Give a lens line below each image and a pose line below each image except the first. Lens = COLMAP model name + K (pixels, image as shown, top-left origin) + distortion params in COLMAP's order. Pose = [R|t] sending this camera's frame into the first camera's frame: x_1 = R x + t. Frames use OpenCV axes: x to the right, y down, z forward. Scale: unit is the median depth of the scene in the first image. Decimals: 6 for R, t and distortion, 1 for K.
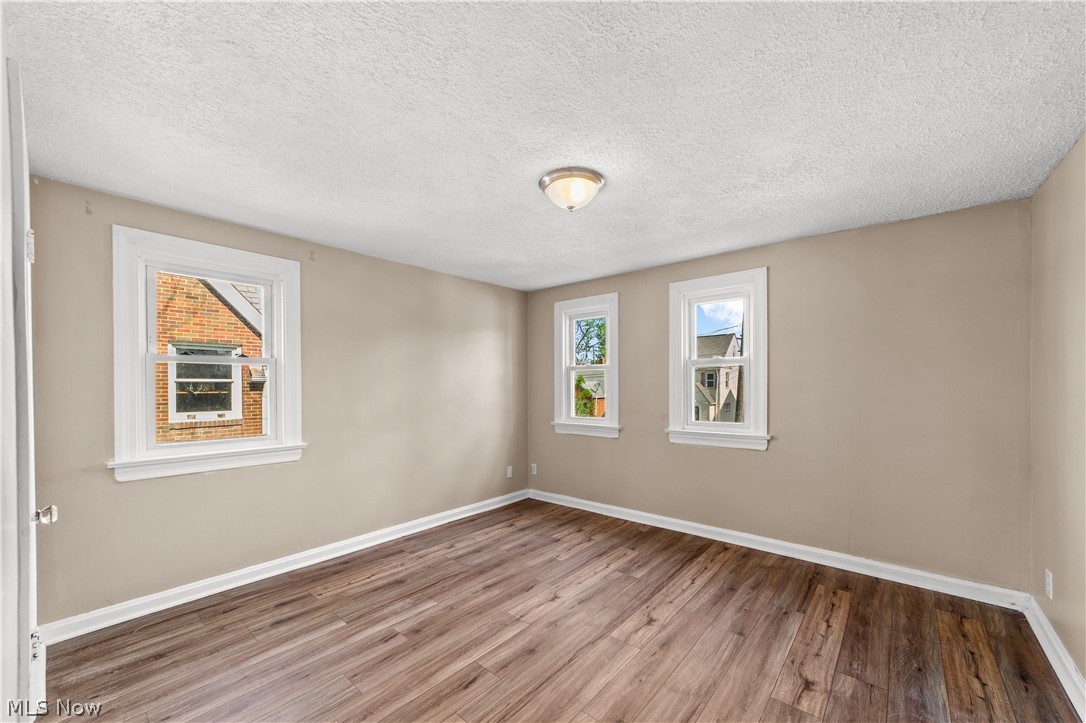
lens RADIAL K [[421.8, 0, 546.2], [0, 421.8, 381.1], [0, 0, 1]] dist [-0.019758, 0.009455]
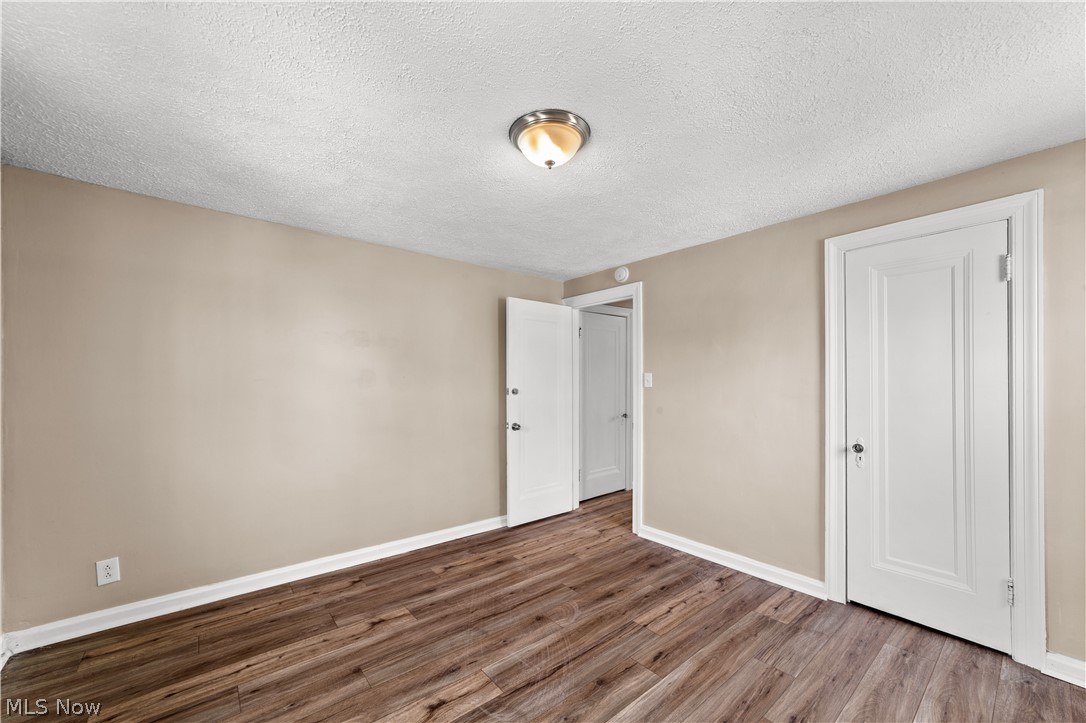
lens RADIAL K [[421.8, 0, 546.2], [0, 421.8, 381.1], [0, 0, 1]] dist [-0.019758, 0.009455]
pose [[-0.985915, 0.003776, 0.167204, -0.059496], [0.003389, 0.999991, -0.002602, 0.008289], [-0.167212, -0.001999, -0.985919, 1.578559]]
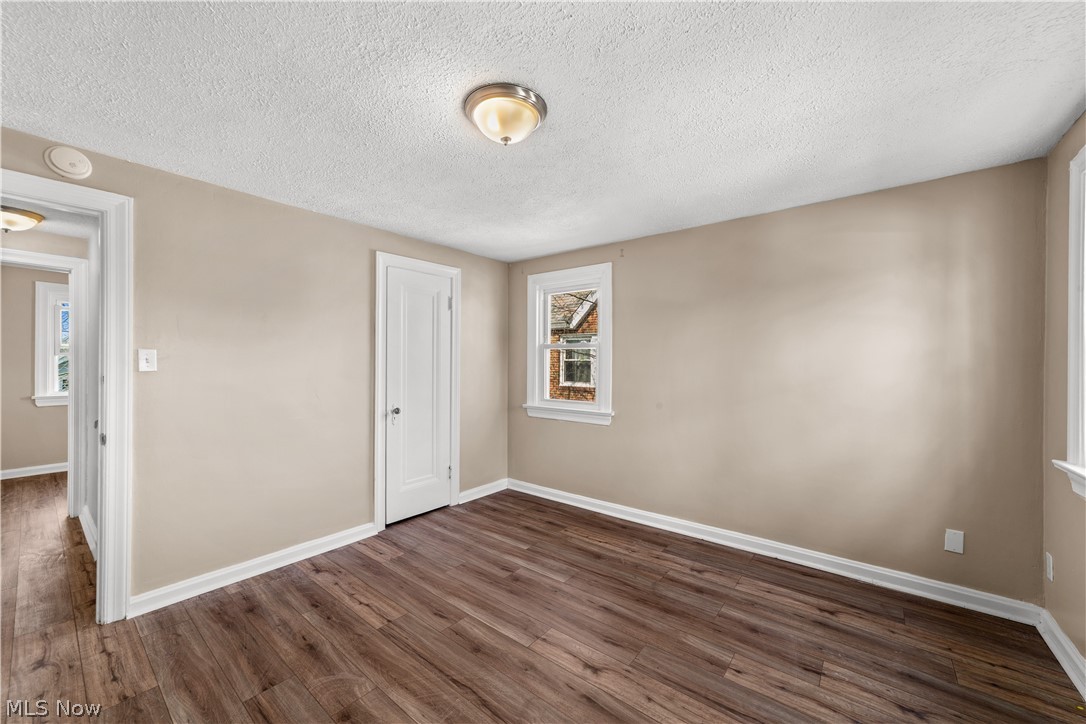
lens RADIAL K [[416.7, 0, 533.6], [0, 416.7, 361.5], [0, 0, 1]] dist [-0.018670, 0.008295]
pose [[0.020132, -0.001847, -0.999796, 0.736209], [-0.000273, 0.999998, -0.001853, 0.007490], [0.999797, 0.000310, 0.020131, 0.923228]]
